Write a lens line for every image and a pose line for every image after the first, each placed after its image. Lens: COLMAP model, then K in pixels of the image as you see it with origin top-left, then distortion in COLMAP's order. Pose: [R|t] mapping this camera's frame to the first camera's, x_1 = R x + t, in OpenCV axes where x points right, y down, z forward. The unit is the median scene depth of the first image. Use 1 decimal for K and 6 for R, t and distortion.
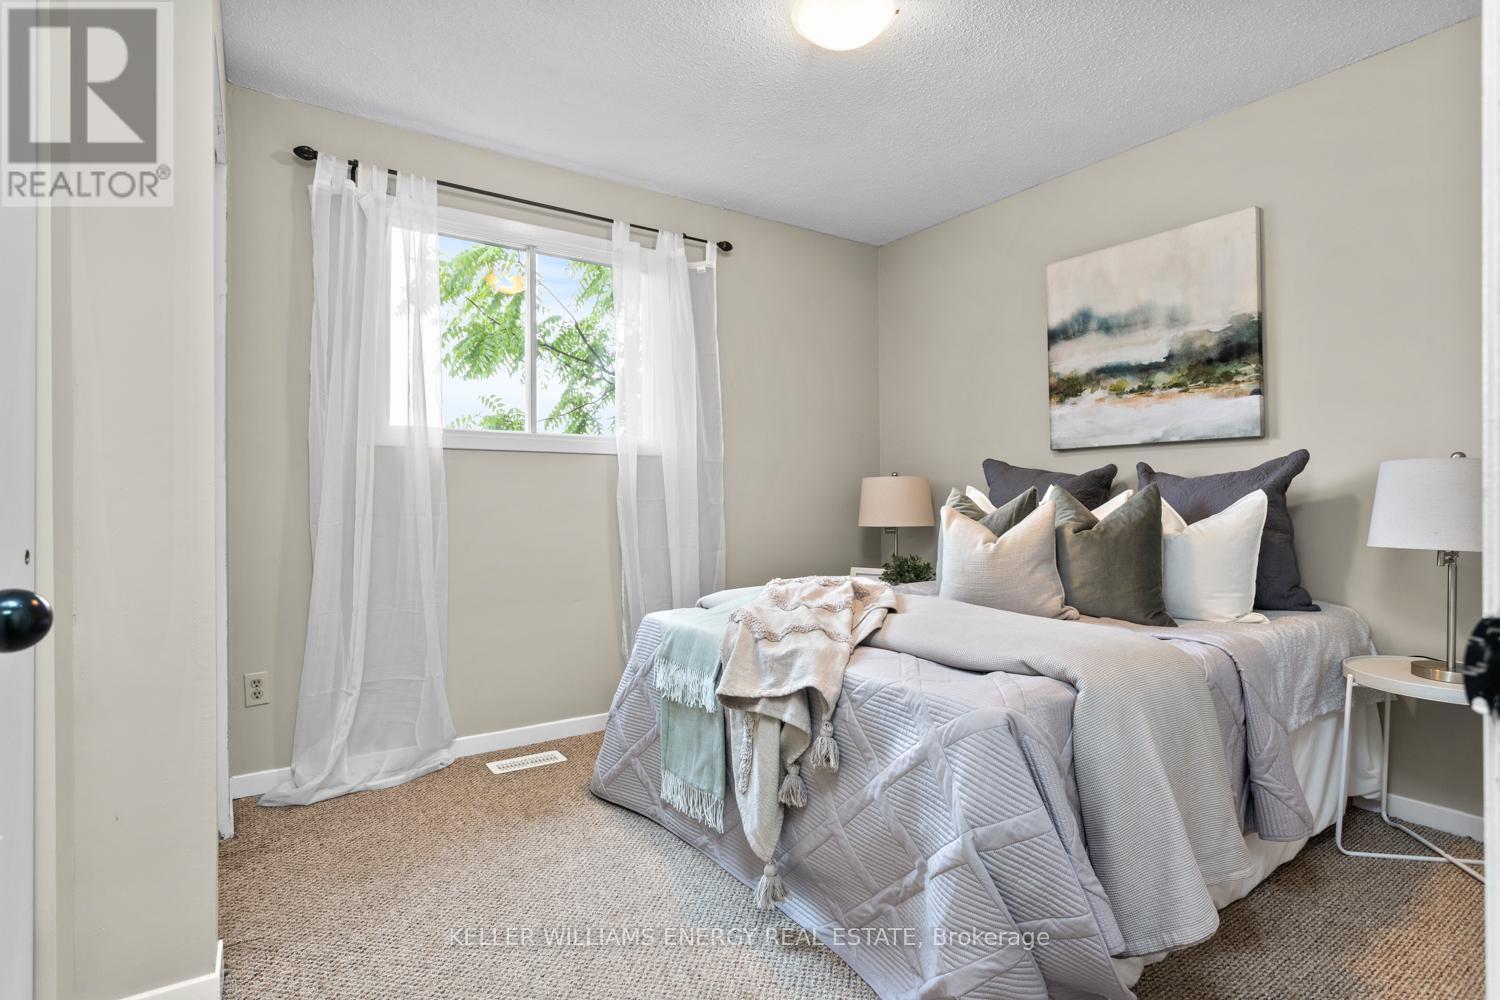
lens RADIAL K [[755.8, 0, 750.0], [0, 755.8, 500.0], [0, 0, 1]] dist [-0.003503, 0.011292]
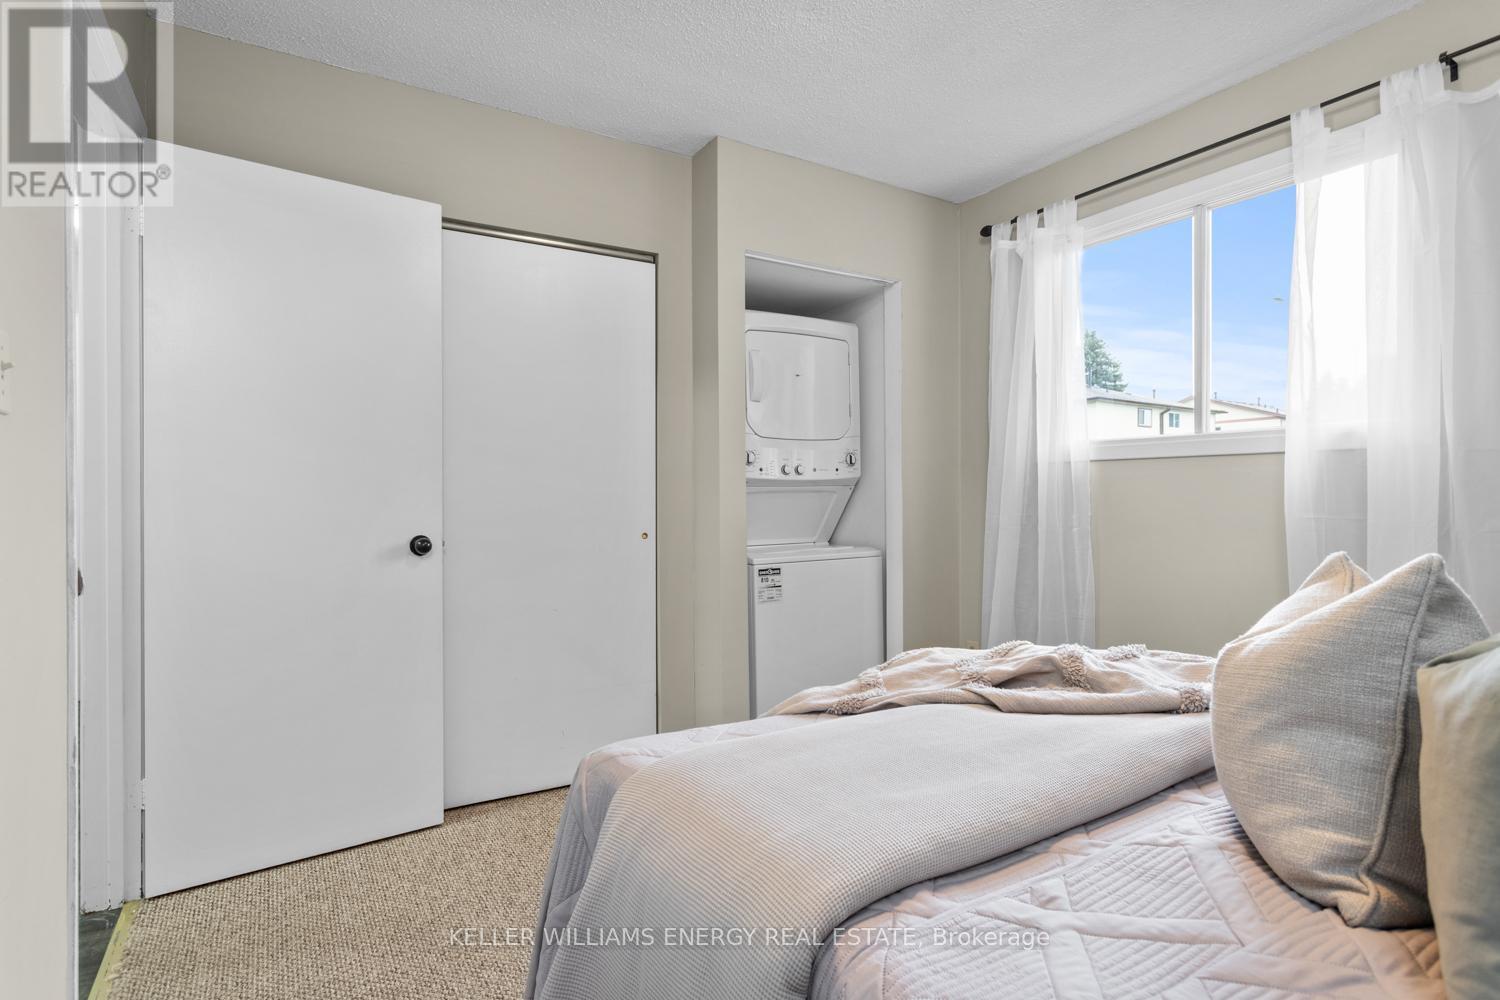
lens RADIAL K [[755.8, 0, 750.0], [0, 755.8, 500.0], [0, 0, 1]] dist [-0.003503, 0.011292]
pose [[-0.006922, -0.005016, -0.999963, 0.586249], [-0.002652, 0.999984, -0.004998, -0.015884], [0.999973, 0.002617, -0.006935, 0.582843]]
